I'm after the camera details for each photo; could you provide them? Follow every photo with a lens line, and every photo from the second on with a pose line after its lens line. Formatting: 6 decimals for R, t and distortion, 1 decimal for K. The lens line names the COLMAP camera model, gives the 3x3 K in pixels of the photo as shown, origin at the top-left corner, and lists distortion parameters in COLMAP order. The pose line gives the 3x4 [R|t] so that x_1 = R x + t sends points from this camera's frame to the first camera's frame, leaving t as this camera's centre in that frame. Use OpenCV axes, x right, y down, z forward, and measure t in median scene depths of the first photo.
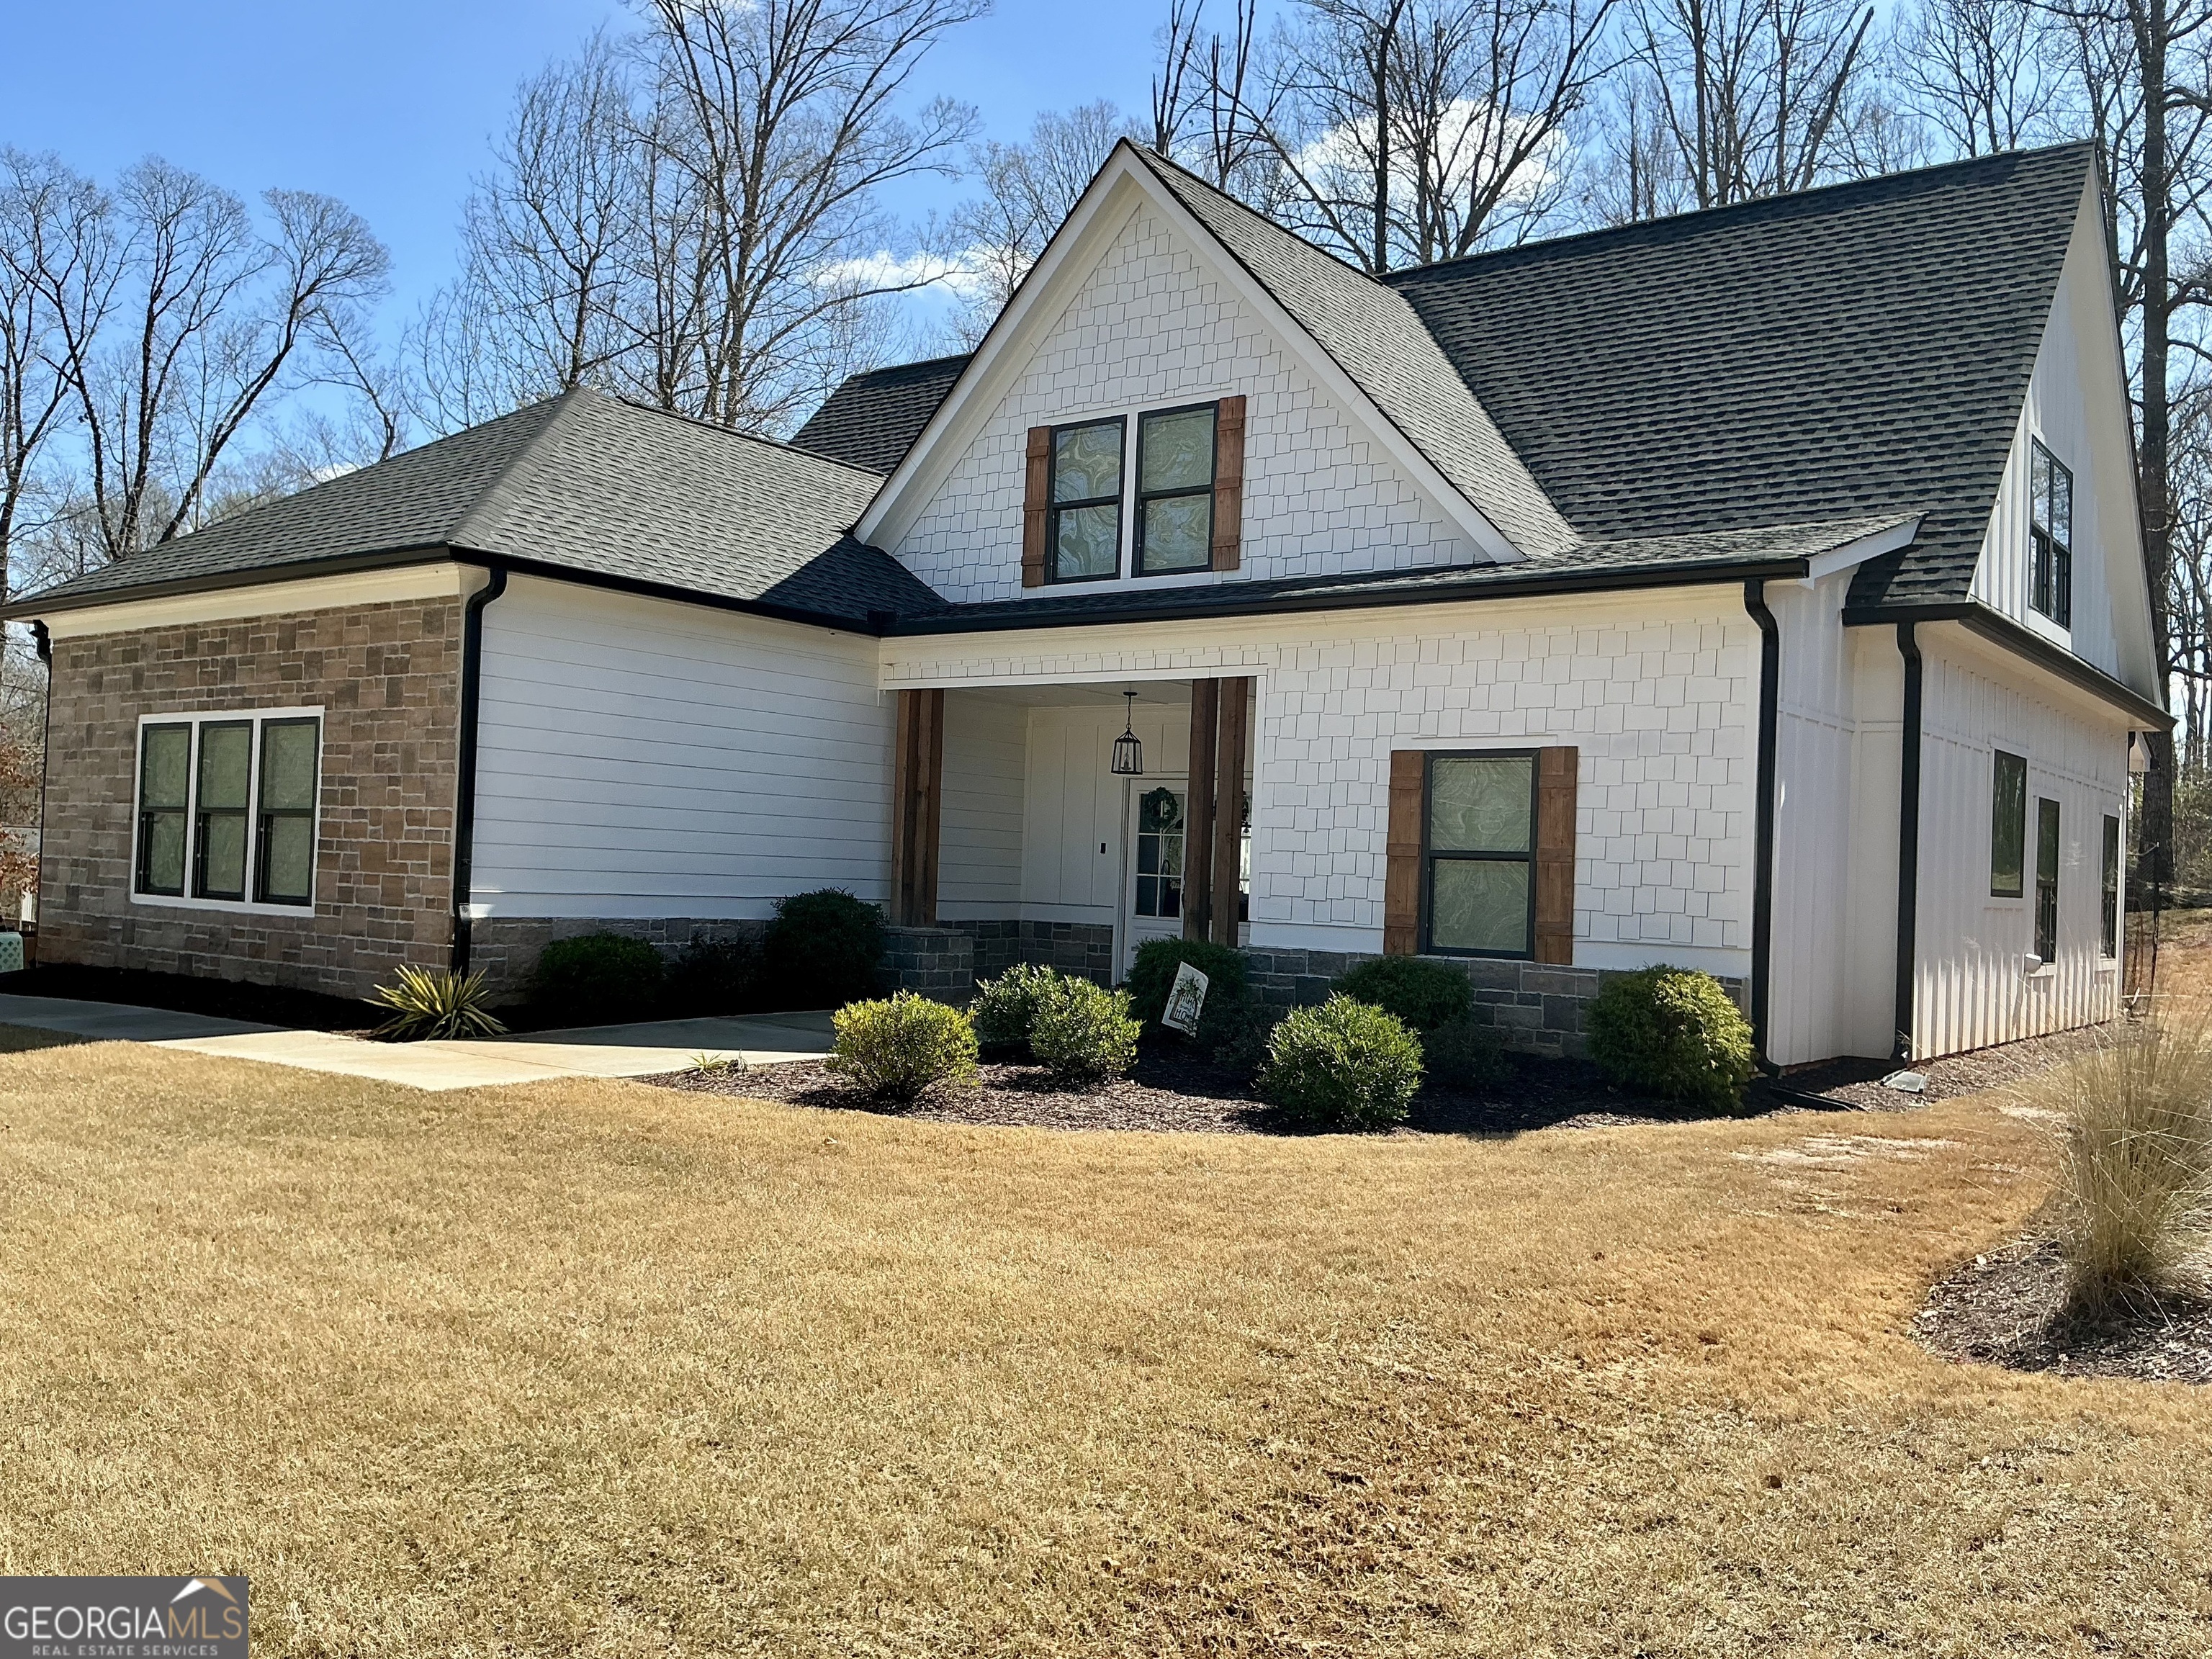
lens RADIAL K [[1854.5, 0, 1239.4], [0, 1854.5, 810.2], [0, 0, 1]] dist [0.011252, 0.015053]
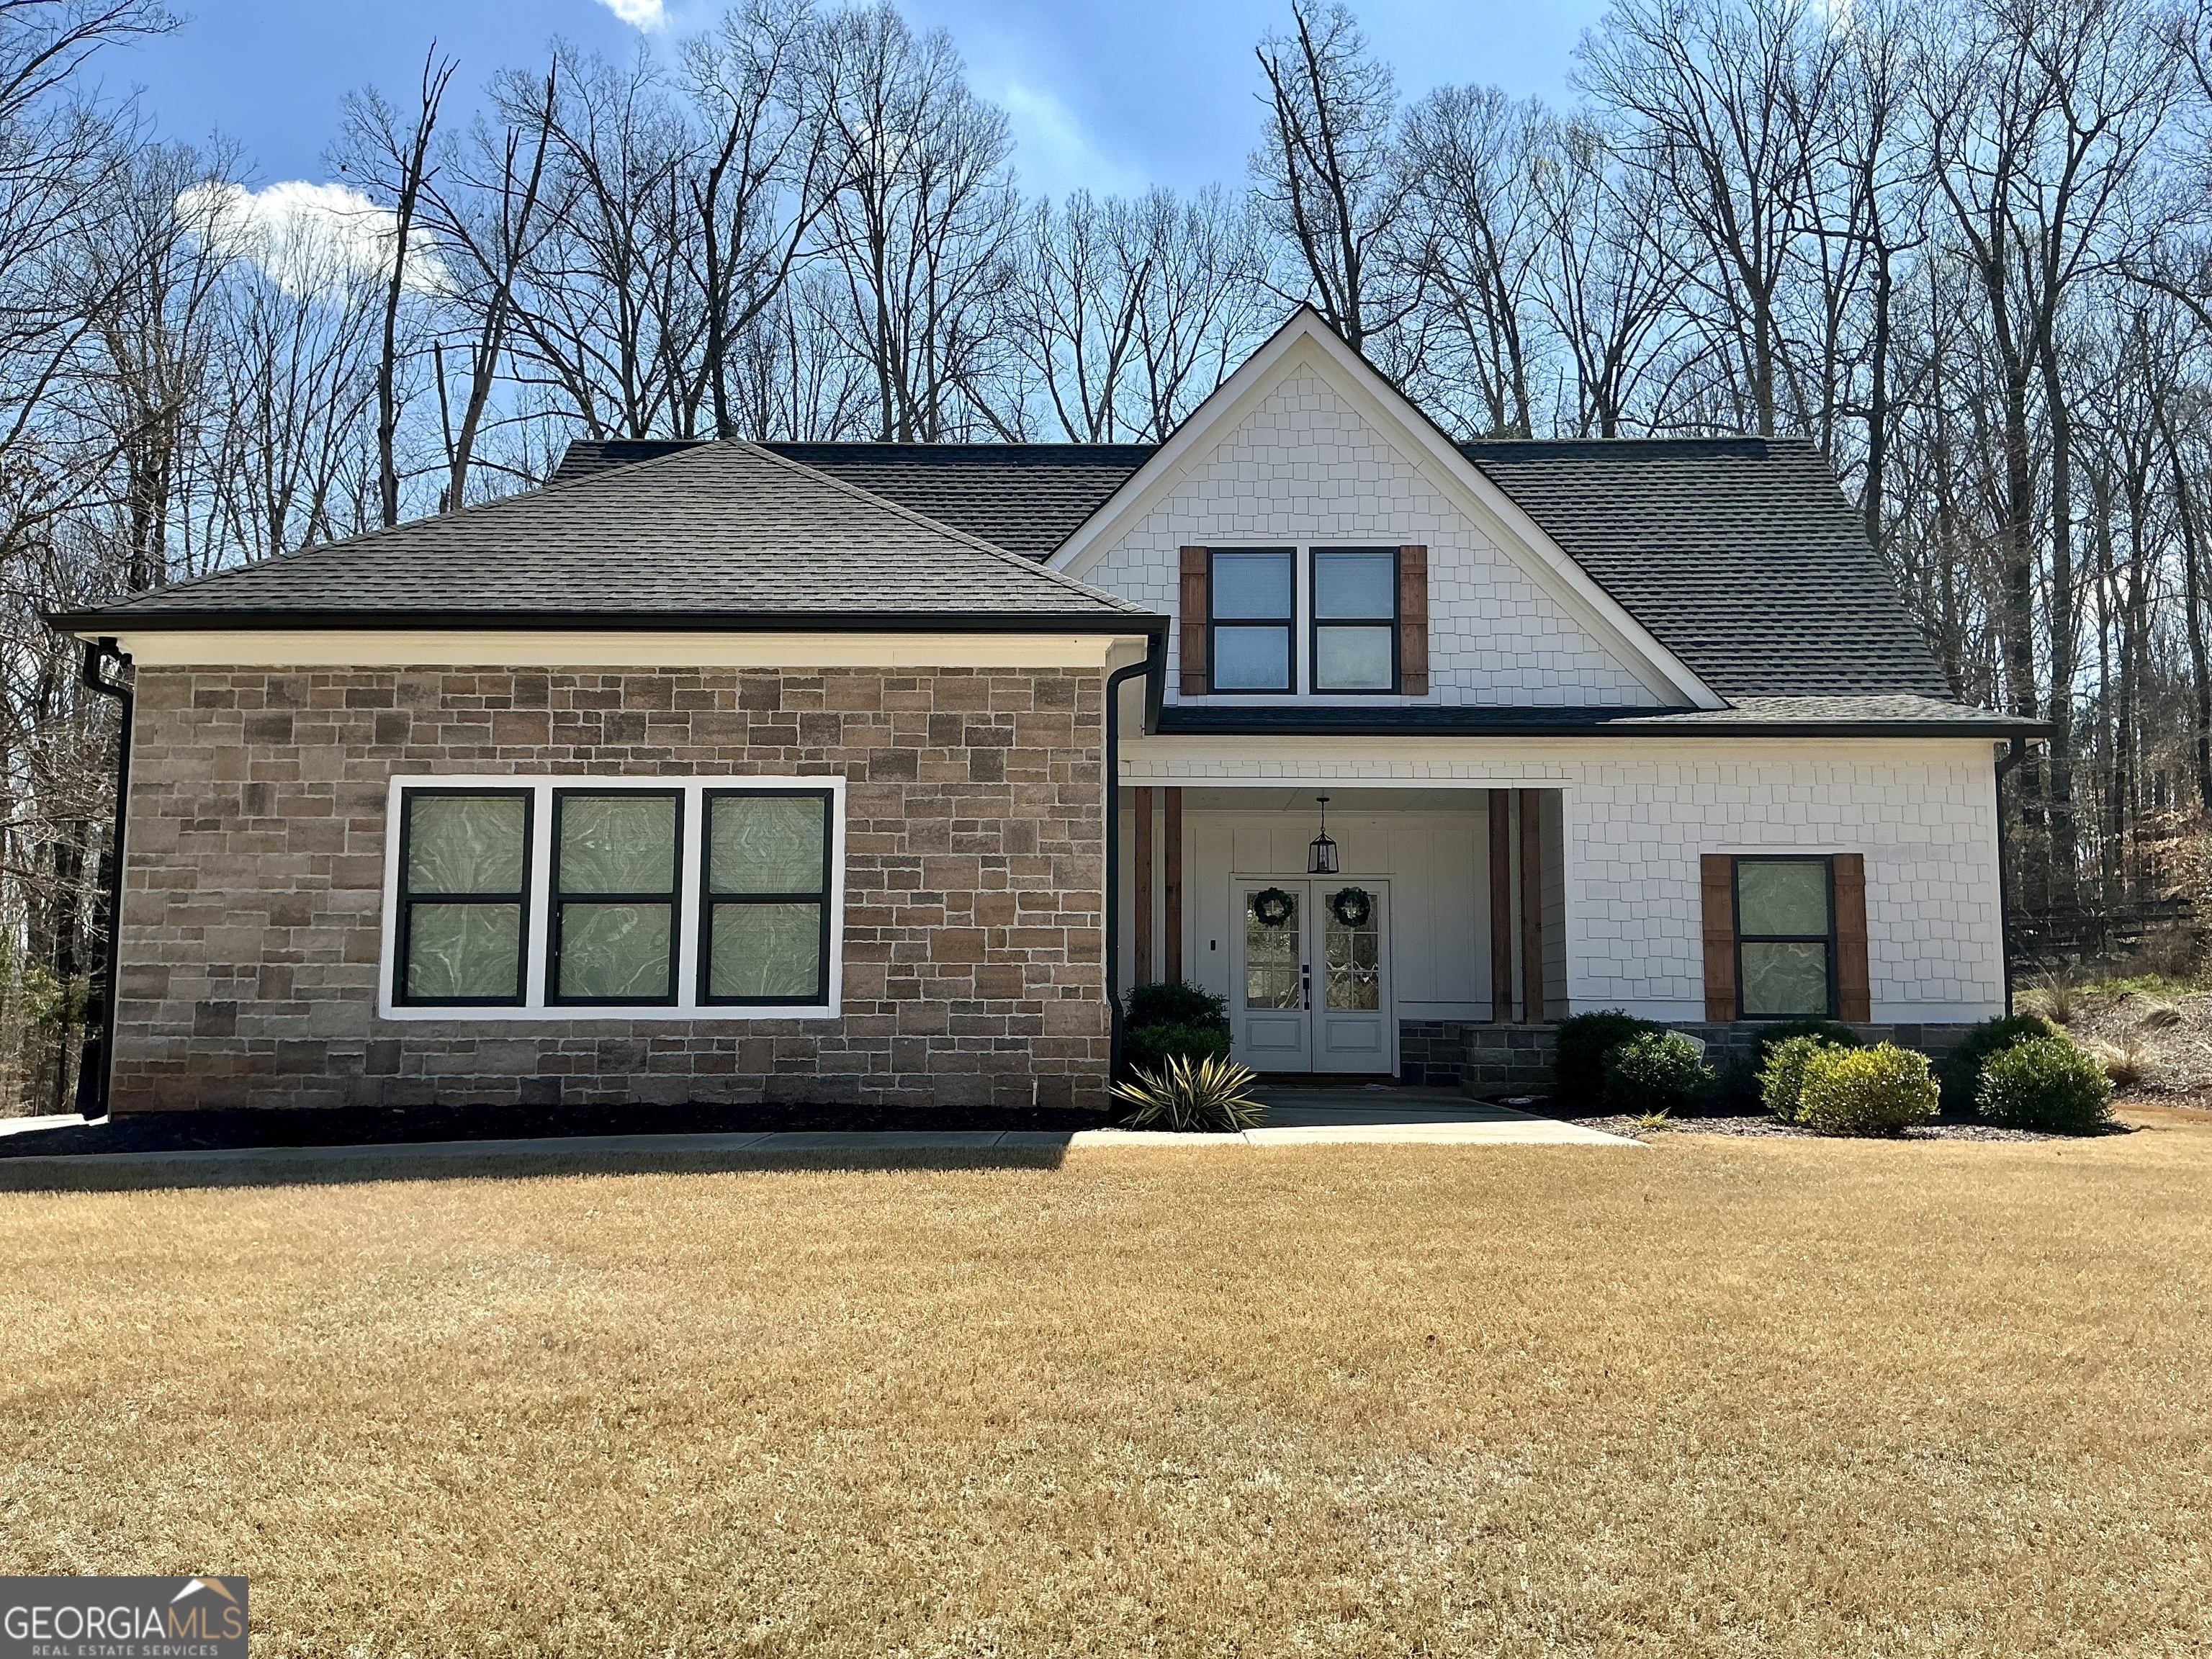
lens RADIAL K [[1854.5, 0, 1079.3], [0, 1854.5, 766.7], [0, 0, 1]] dist [0.011252, 0.015053]
pose [[0.809615, 0.051588, 0.584690, -0.903929], [0.006503, 0.995281, -0.096820, 0.024547], [-0.586926, 0.082190, 0.805458, 0.227673]]
